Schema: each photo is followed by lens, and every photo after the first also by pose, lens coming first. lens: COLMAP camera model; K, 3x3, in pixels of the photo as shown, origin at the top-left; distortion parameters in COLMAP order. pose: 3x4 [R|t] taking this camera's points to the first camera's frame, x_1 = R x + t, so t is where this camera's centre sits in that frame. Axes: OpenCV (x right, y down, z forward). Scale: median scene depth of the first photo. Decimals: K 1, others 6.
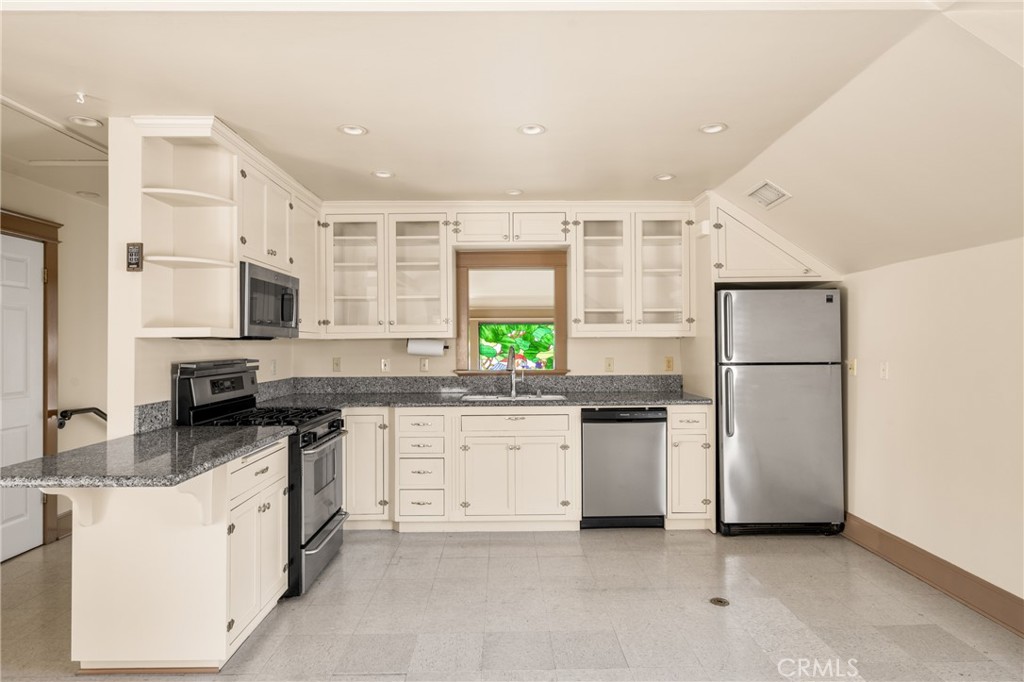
lens RADIAL K [[561.5, 0, 507.4], [0, 561.5, 338.1], [0, 0, 1]] dist [-0.000129, 0.000981]
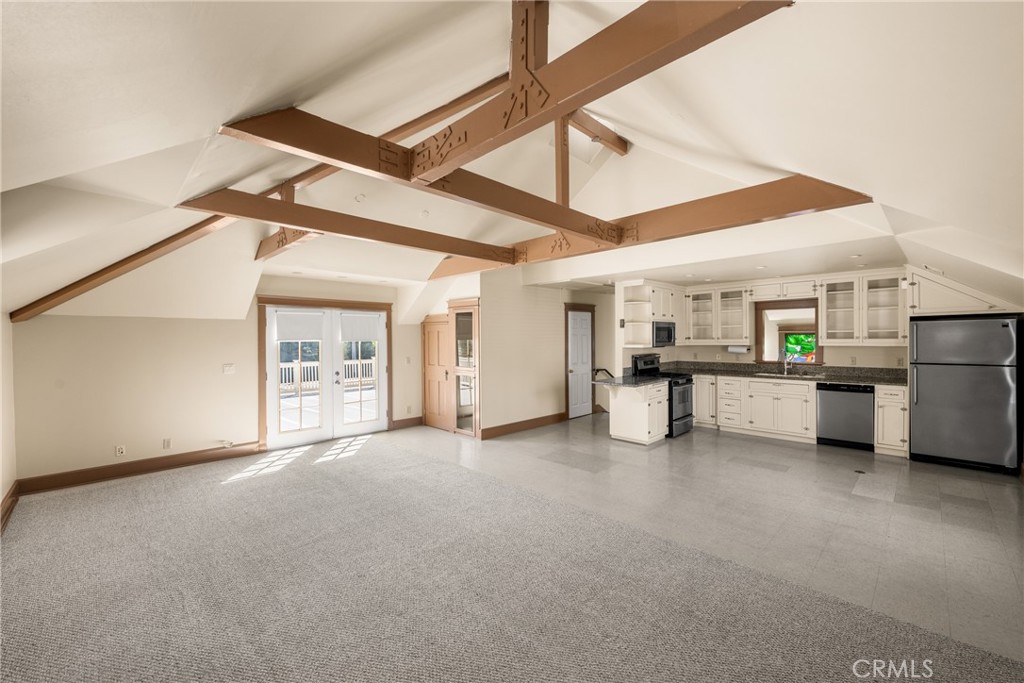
lens RADIAL K [[402.9, 0, 512.8], [0, 402.9, 340.6], [0, 0, 1]] dist [-0.002284, -0.001484]
pose [[0.697038, 0.003857, -0.717023, 0.404716], [0.013115, 0.999750, 0.018128, -0.063593], [0.716914, -0.022040, 0.696813, -0.765564]]
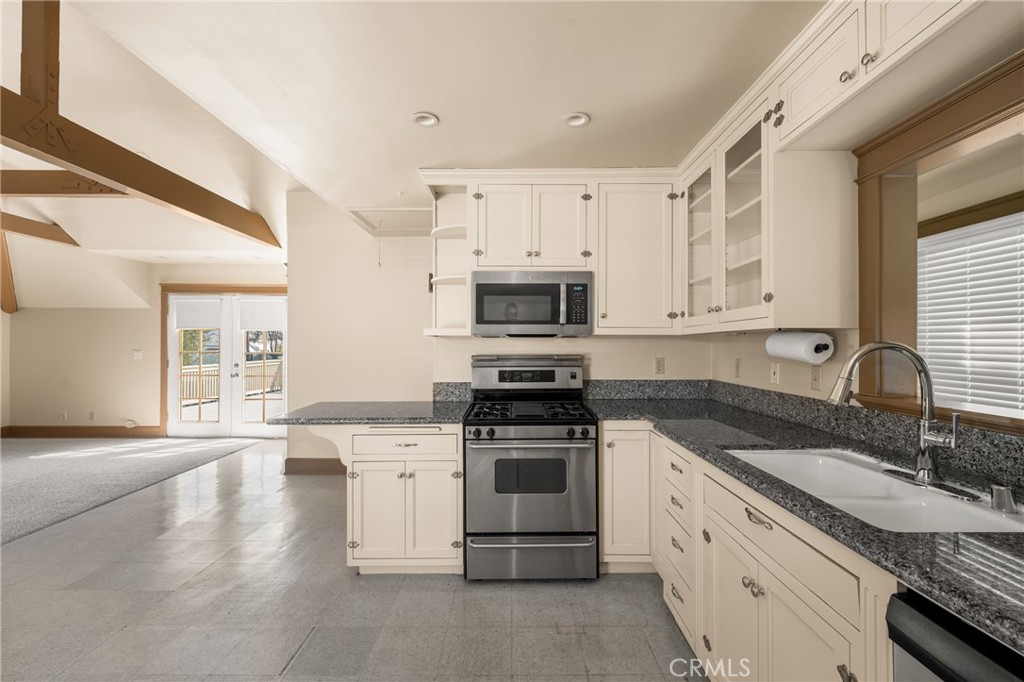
lens RADIAL K [[437.5, 0, 521.9], [0, 437.5, 340.7], [0, 0, 1]] dist [-0.004593, 0.000448]
pose [[-0.001597, 0.000551, -0.999999, 0.340833], [0.011966, 0.999928, 0.000532, 0.007848], [0.999927, -0.011965, -0.001603, 0.832846]]
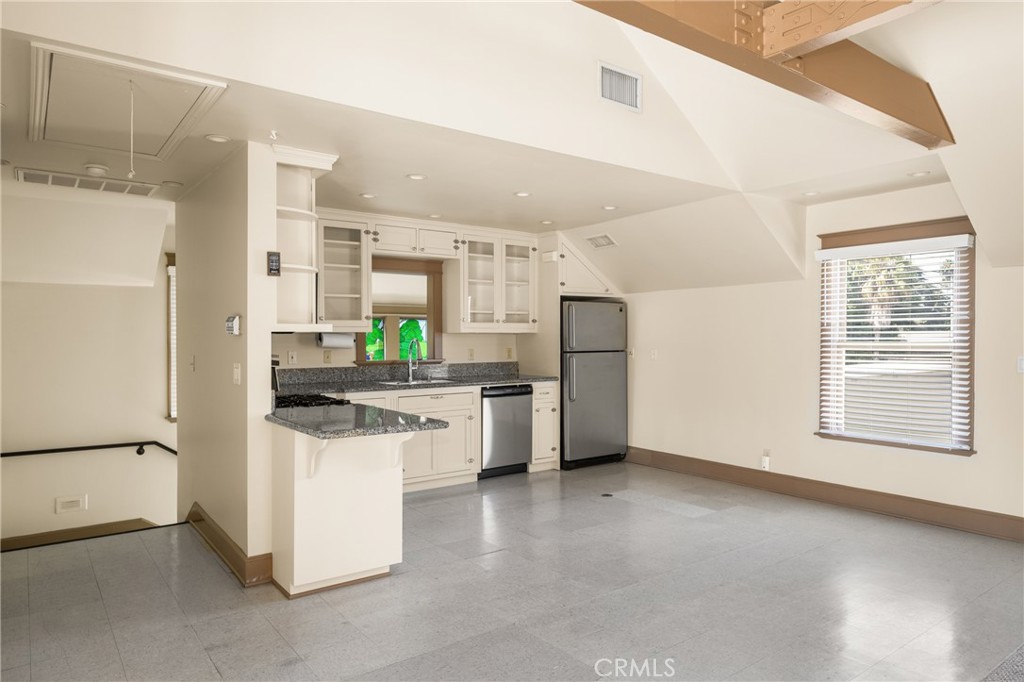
lens RADIAL K [[650.2, 0, 512.9], [0, 650.2, 335.2], [0, 0, 1]] dist [0.003780, -0.000165]
pose [[0.808888, 0.005375, 0.587938, -0.707377], [-0.008946, 0.999955, 0.003166, -0.001838], [-0.587895, -0.007820, 0.808900, -0.274053]]
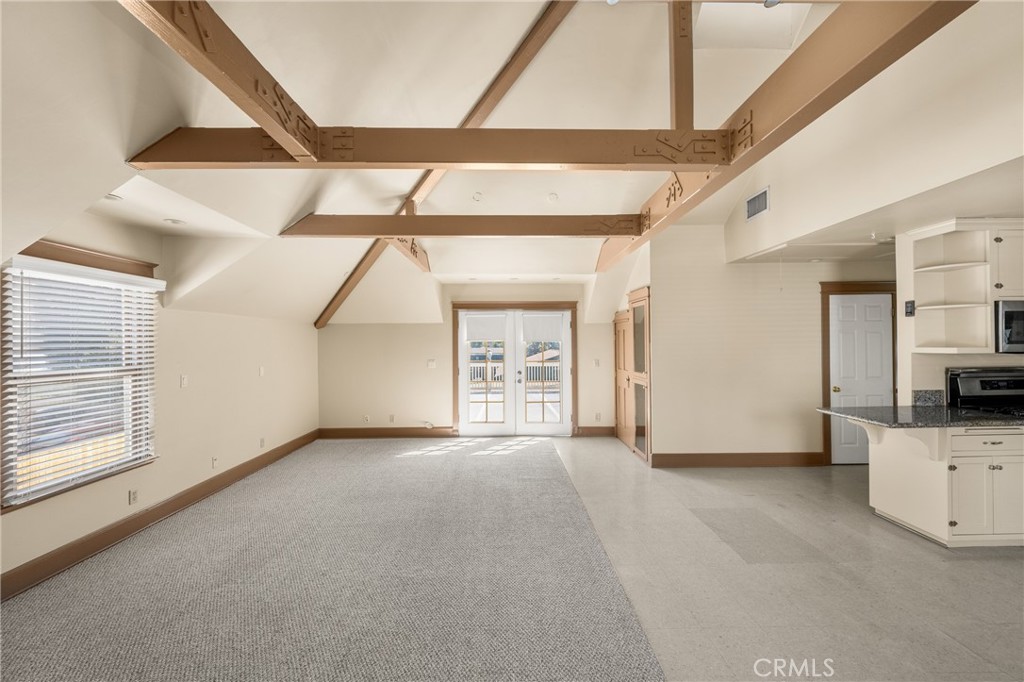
lens RADIAL K [[402.9, 0, 516.4], [0, 402.9, 342.7], [0, 0, 1]] dist [-0.002284, -0.001484]
pose [[0.010889, 0.004355, -0.999931, 0.417887], [0.020461, 0.999780, 0.004577, -0.044134], [0.999731, -0.020510, 0.010798, -0.196475]]
